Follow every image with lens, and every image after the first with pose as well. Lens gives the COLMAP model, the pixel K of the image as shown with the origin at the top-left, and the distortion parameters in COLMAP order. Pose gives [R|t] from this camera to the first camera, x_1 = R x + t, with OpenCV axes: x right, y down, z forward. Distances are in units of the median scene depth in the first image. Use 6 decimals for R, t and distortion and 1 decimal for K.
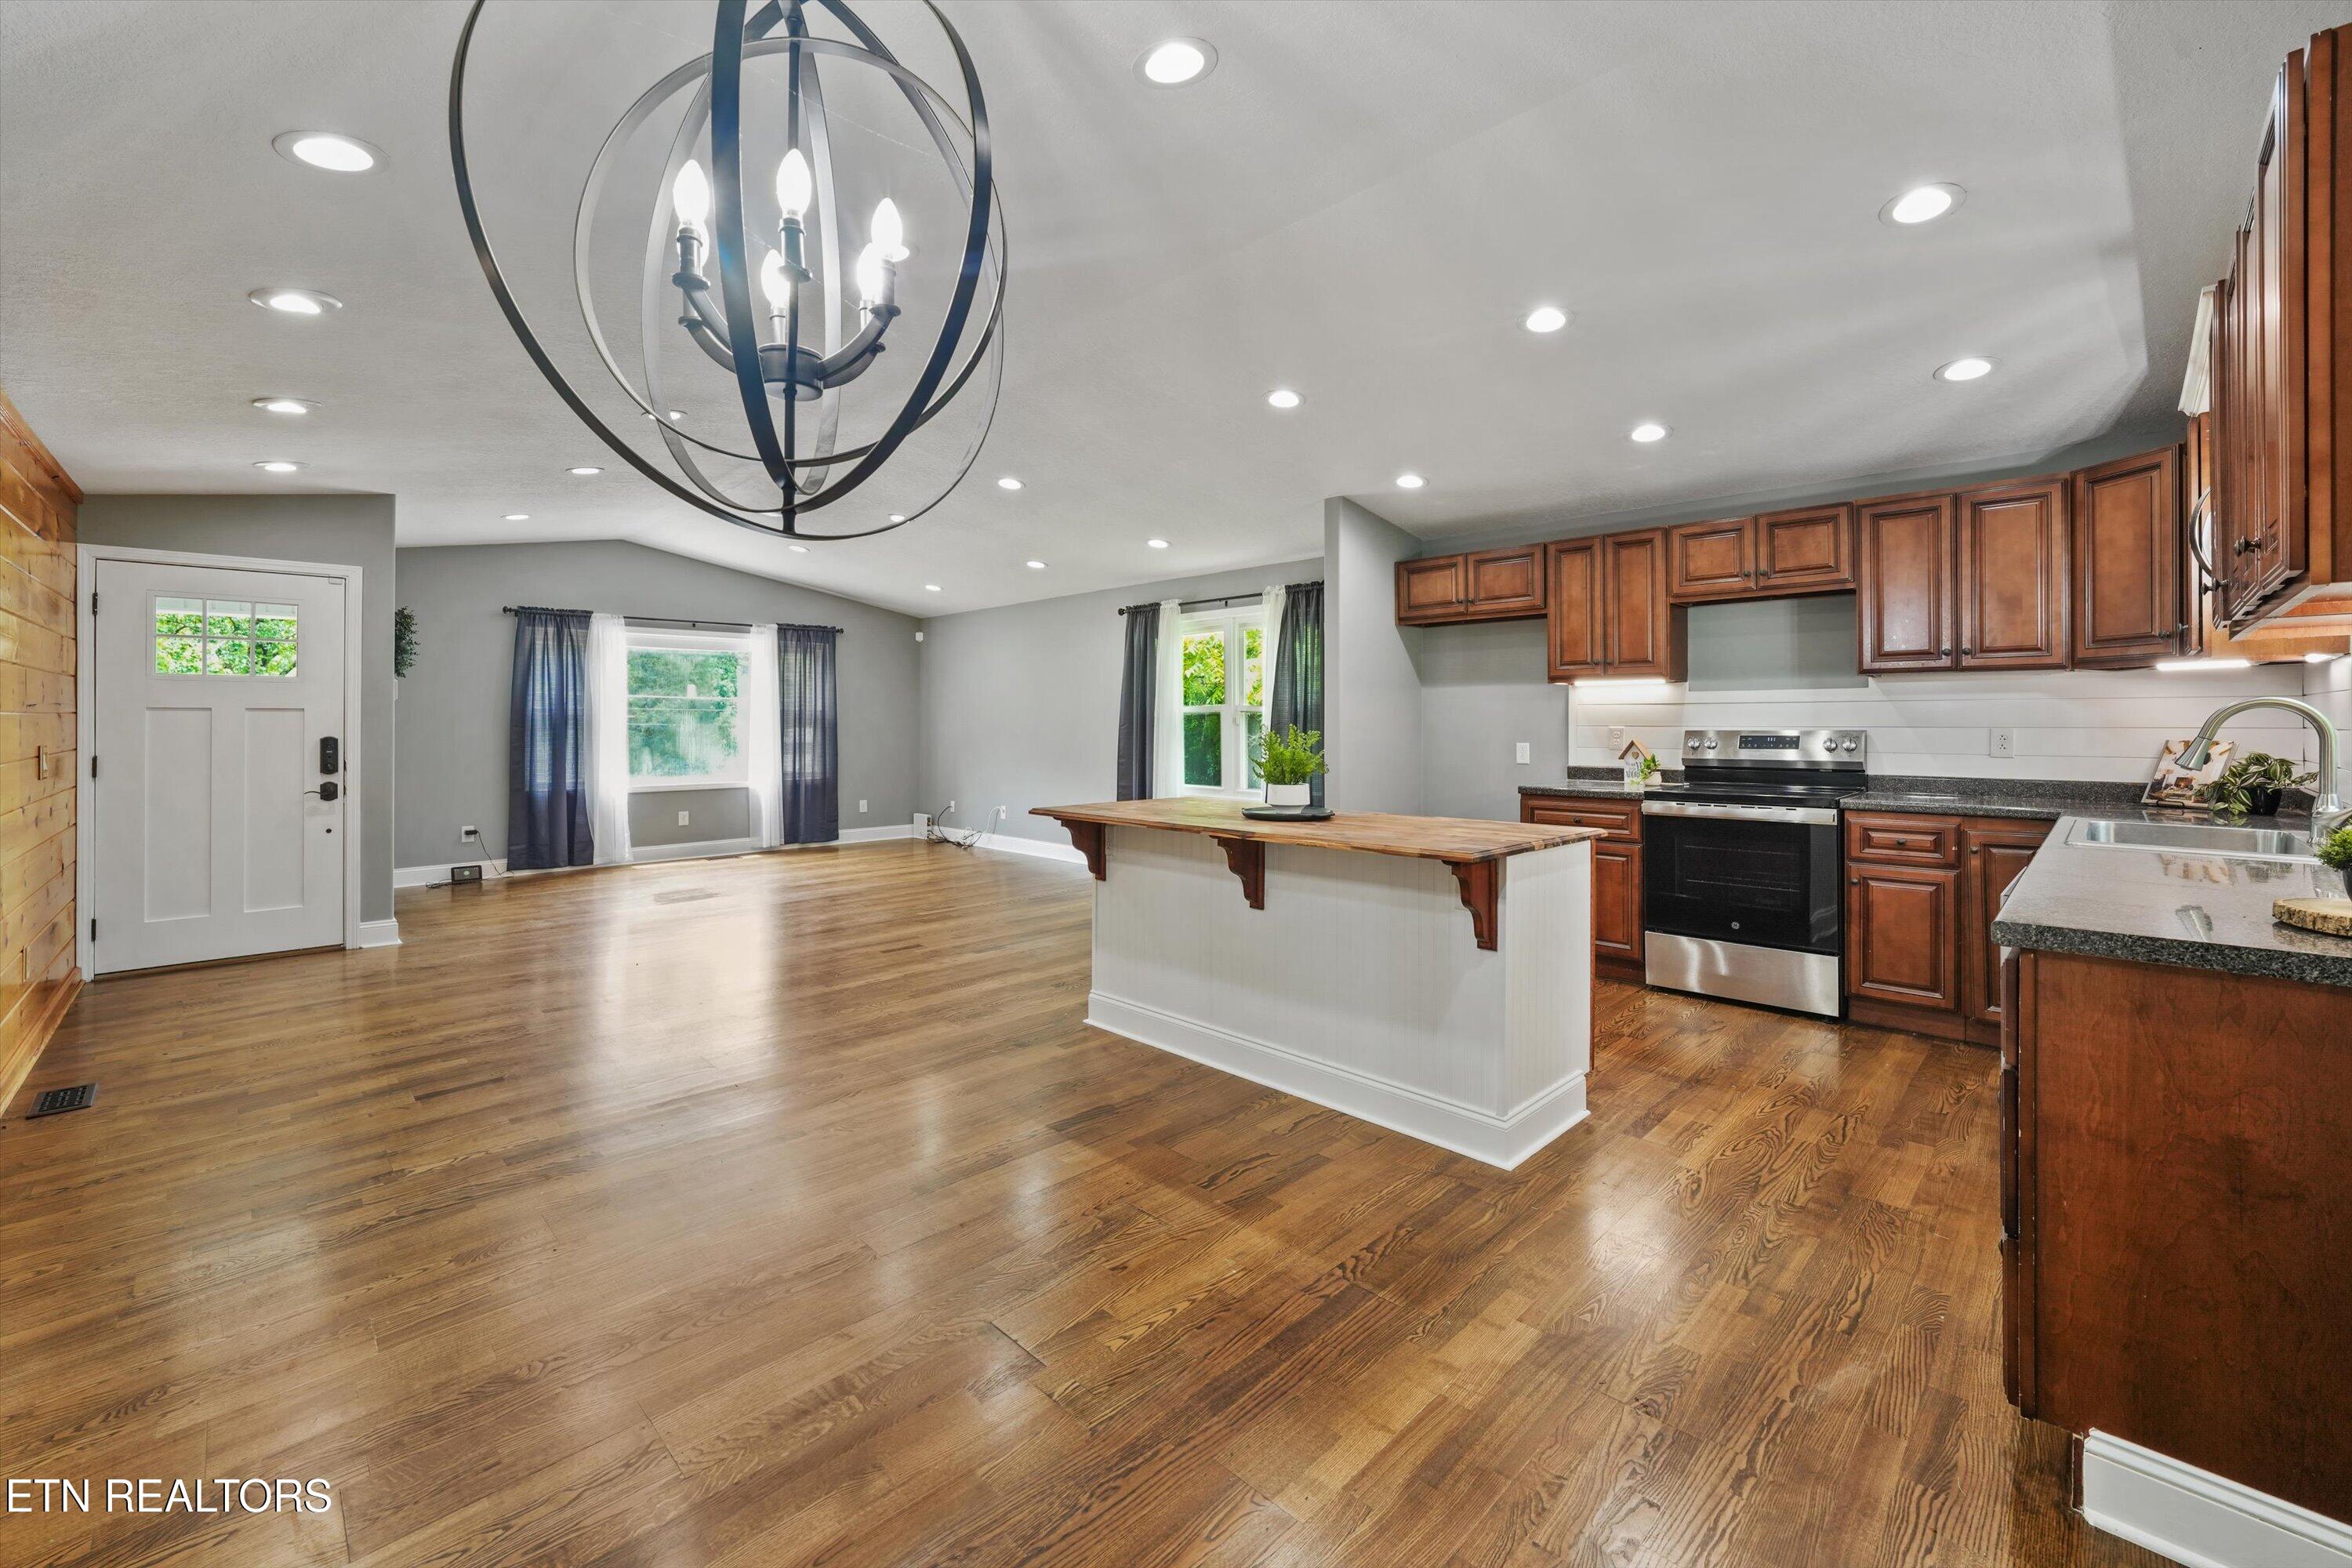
lens RADIAL K [[941.8, 0, 1158.9], [0, 941.8, 716.3], [0, 0, 1]] dist [-0.000540, 0.000368]
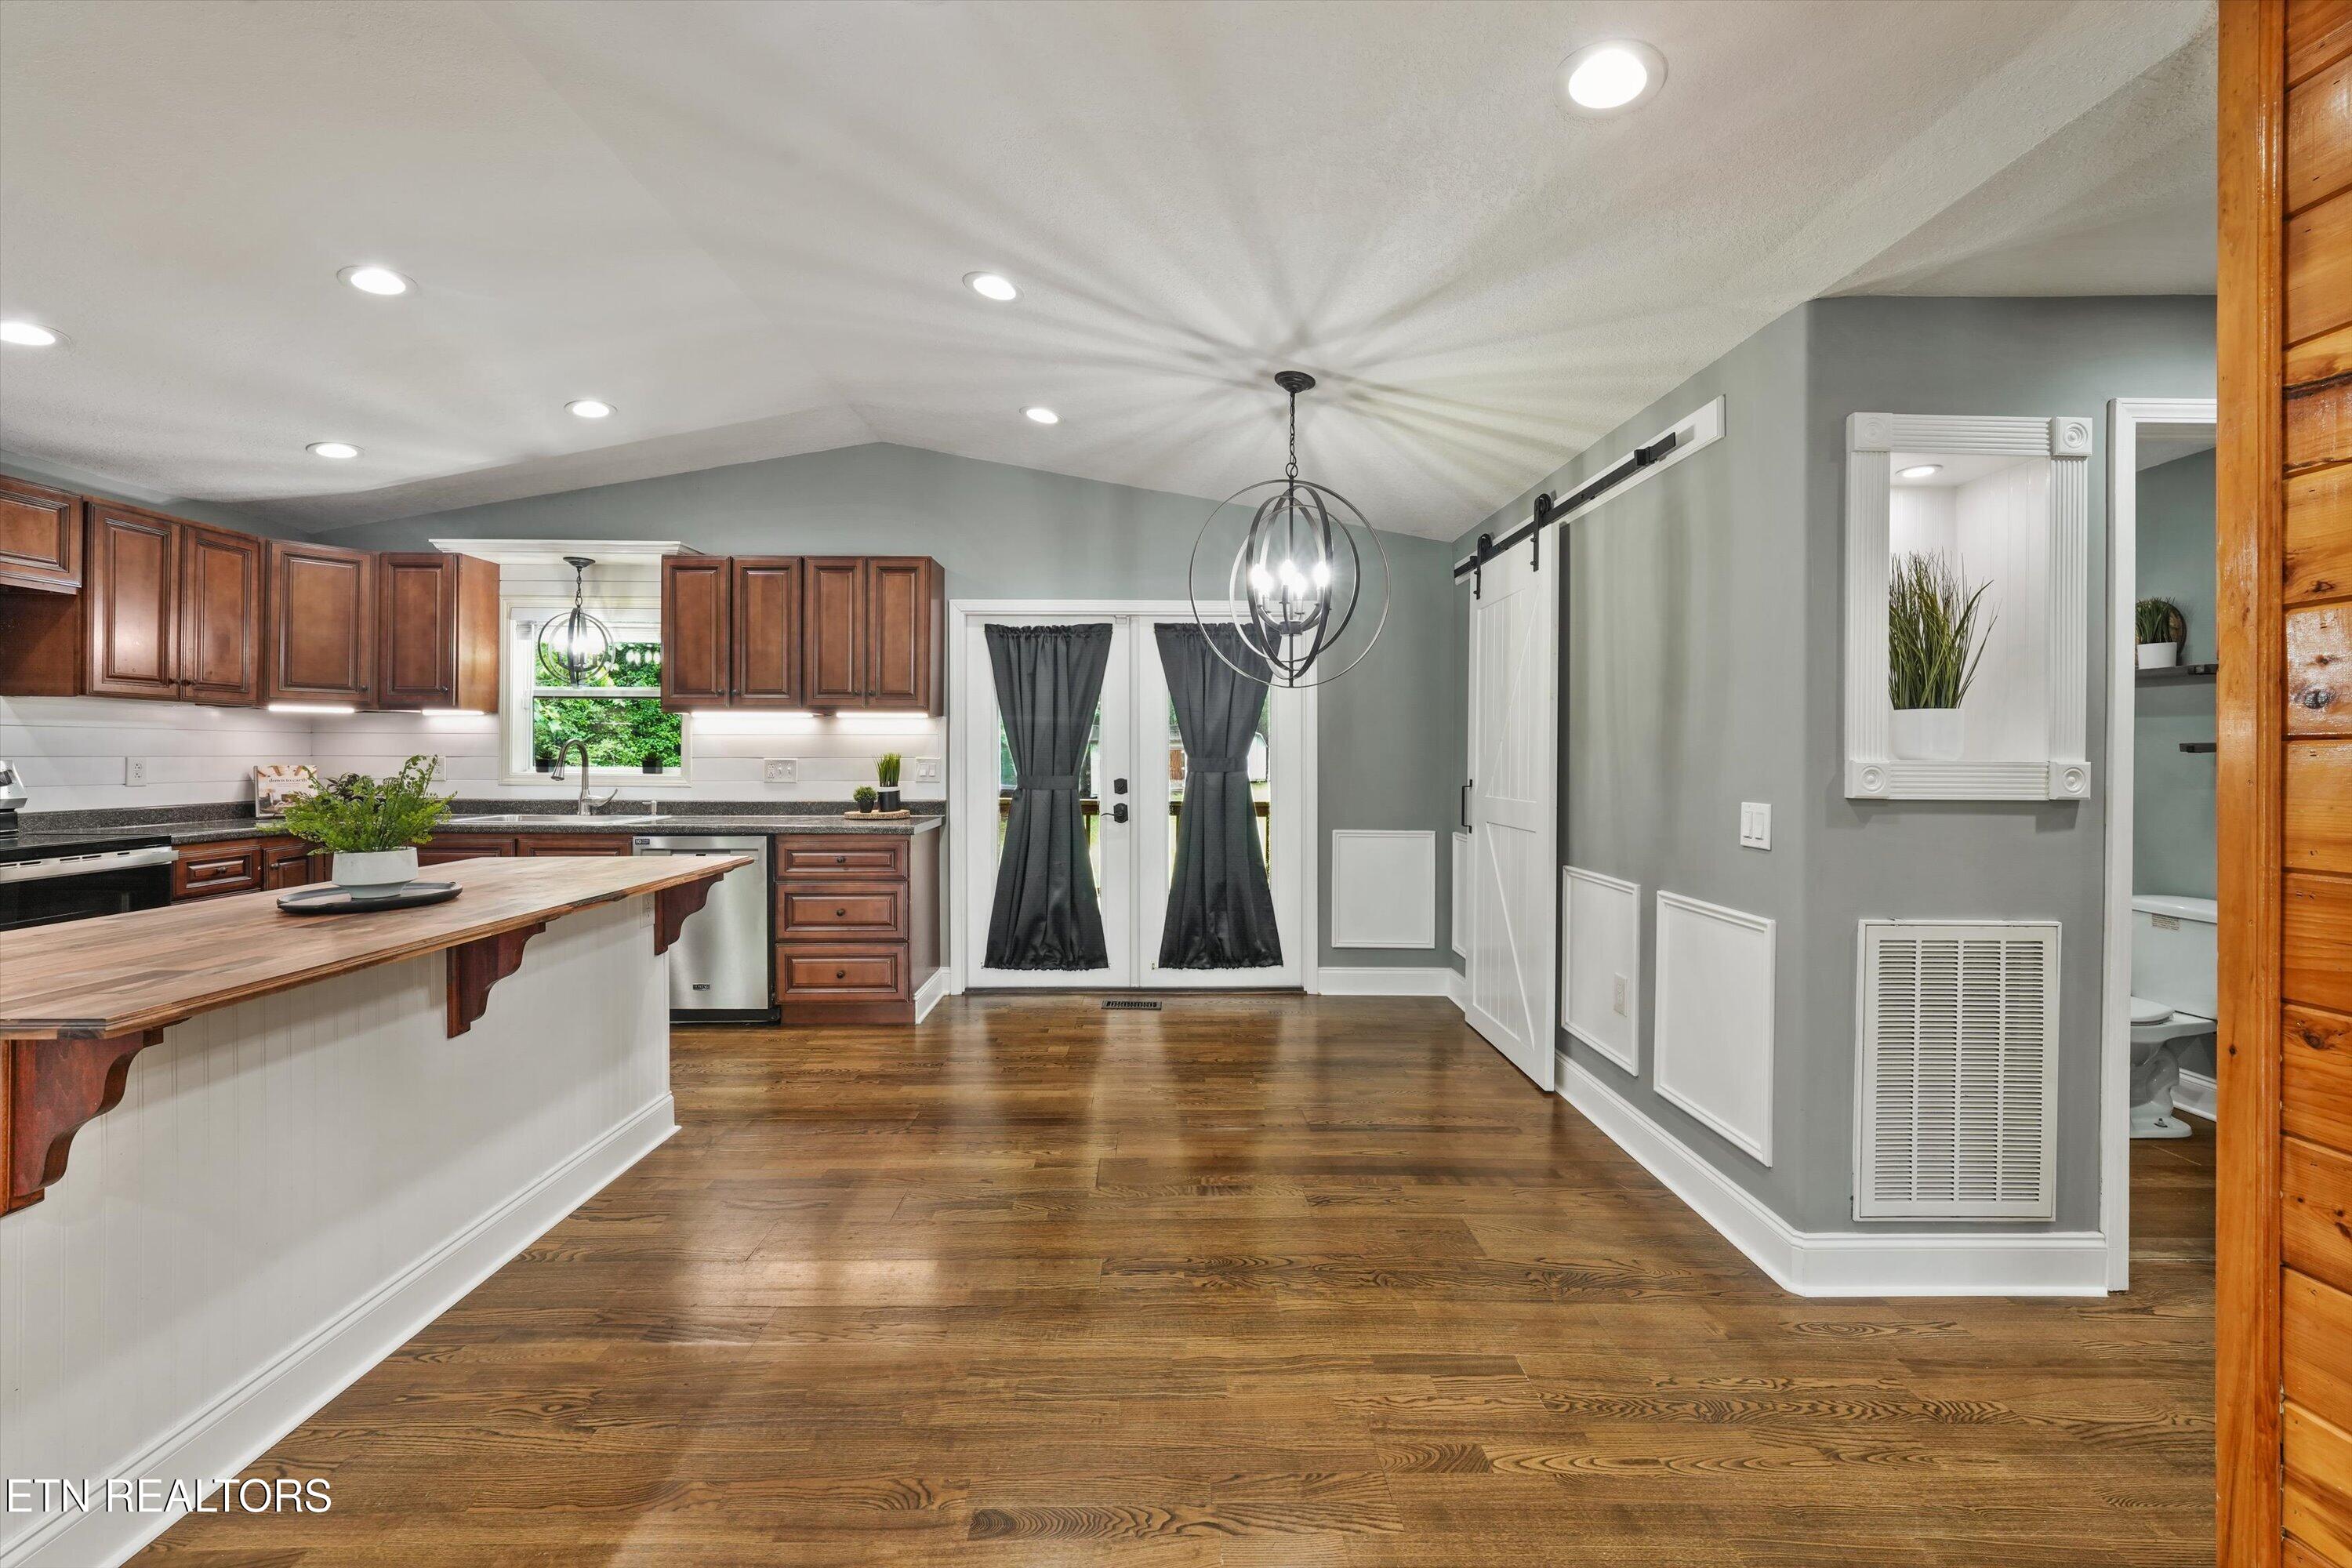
lens RADIAL K [[914.3, 0, 1170.4], [0, 914.3, 767.2], [0, 0, 1]] dist [-0.020469, 0.006040]
pose [[-0.726501, -0.013432, 0.687034, -0.306514], [-0.005717, 0.999892, 0.013504, 0.002425], [-0.687141, 0.005883, -0.726500, 0.497805]]
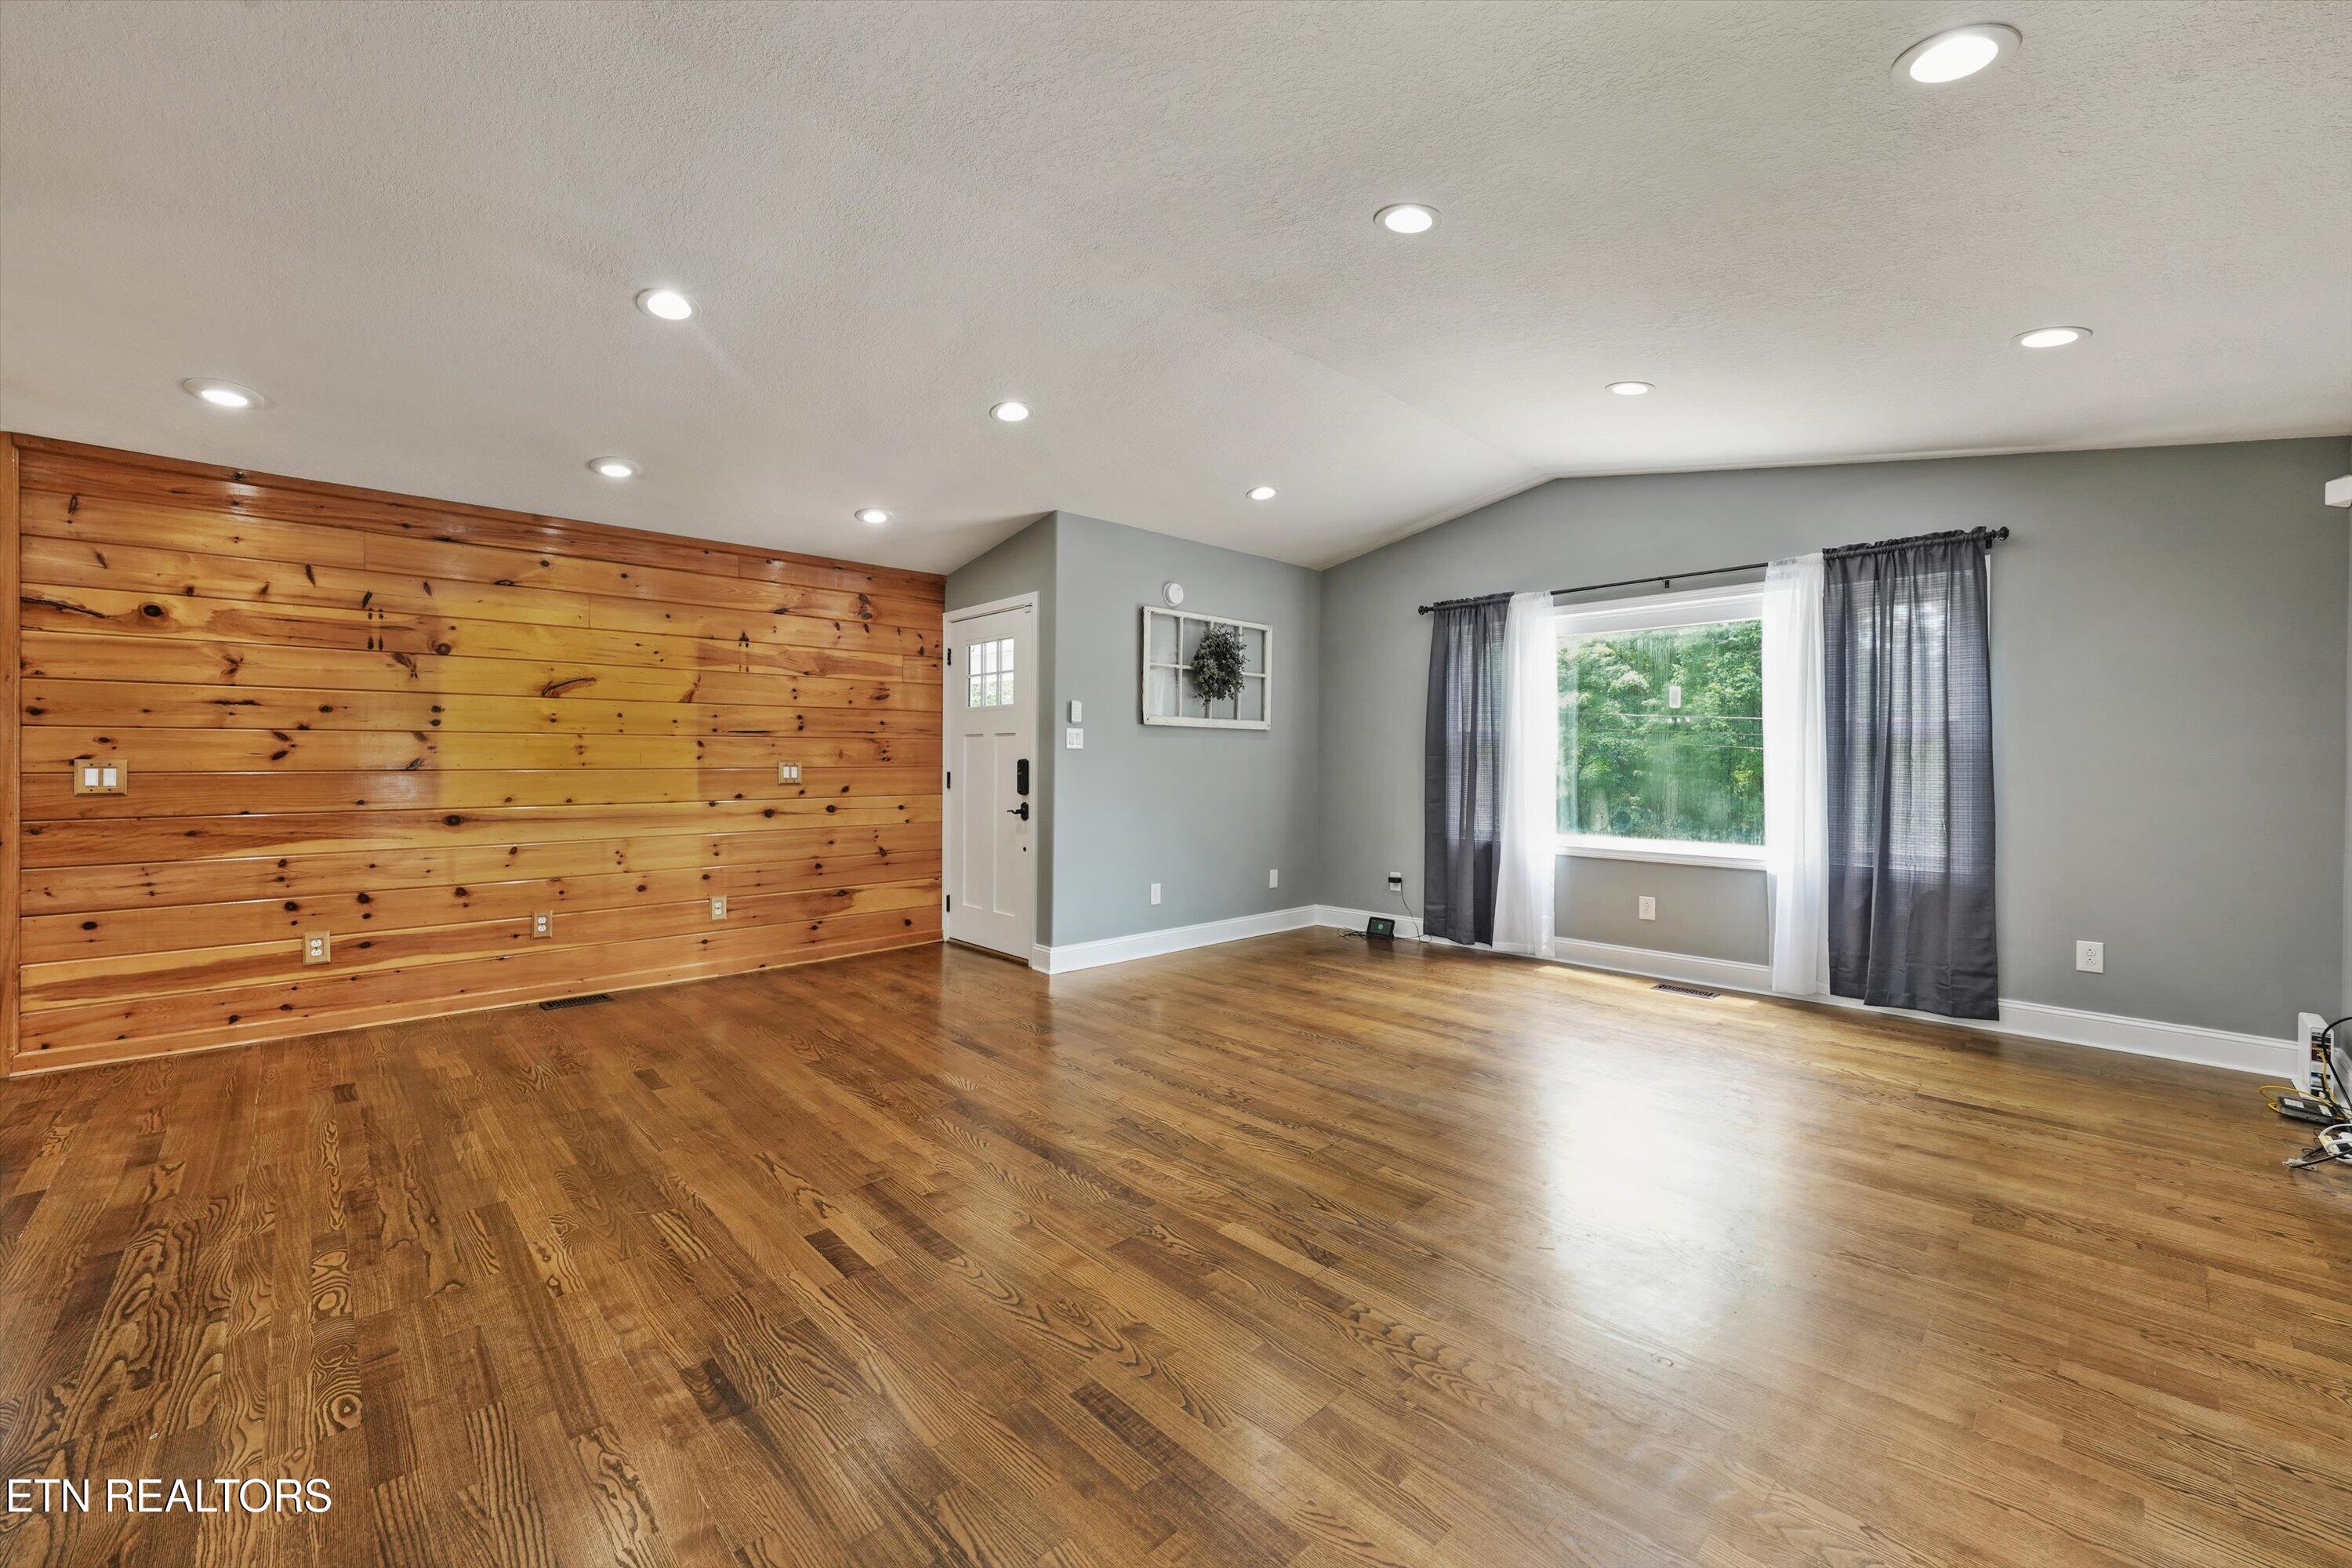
lens RADIAL K [[914.3, 0, 1170.4], [0, 914.3, 767.2], [0, 0, 1]] dist [-0.020469, 0.006040]
pose [[-0.003009, 0.007235, -0.999969, 0.091308], [0.000299, 0.999974, 0.007235, 0.016044], [0.999995, -0.000277, -0.003011, 0.804170]]
